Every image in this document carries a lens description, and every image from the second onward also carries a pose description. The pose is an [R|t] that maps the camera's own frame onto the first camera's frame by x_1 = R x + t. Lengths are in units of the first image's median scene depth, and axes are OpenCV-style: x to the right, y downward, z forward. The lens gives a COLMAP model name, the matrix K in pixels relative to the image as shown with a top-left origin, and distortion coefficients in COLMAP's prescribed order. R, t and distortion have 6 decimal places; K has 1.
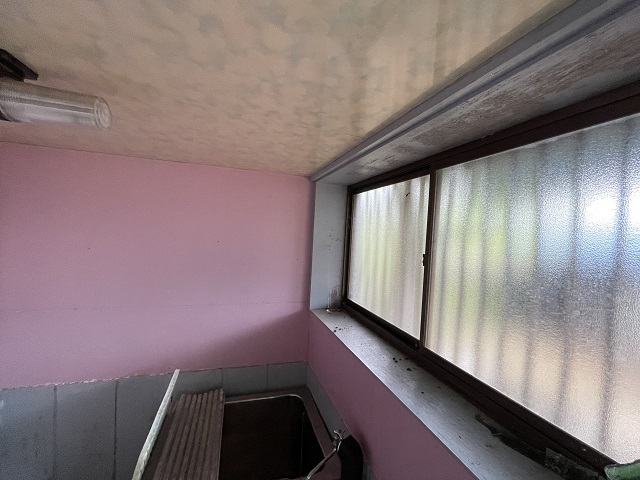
lens RADIAL K [[261.0, 0, 318.3], [0, 261.0, 240.7], [0, 0, 1]] dist [-0.001428, 0.000217]
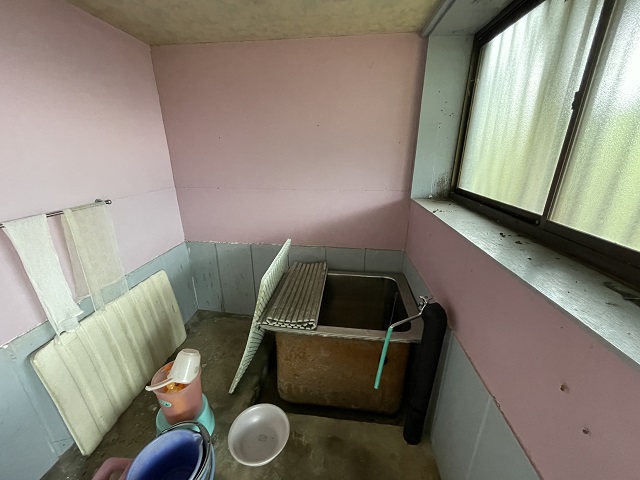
lens RADIAL K [[261.0, 0, 318.6], [0, 261.0, 239.0], [0, 0, 1]] dist [-0.001428, 0.000217]
pose [[0.912041, 0.087814, -0.400588, 0.062328], [0.028309, 0.960994, 0.275115, 0.155258], [0.409121, -0.262257, 0.873980, -0.000101]]
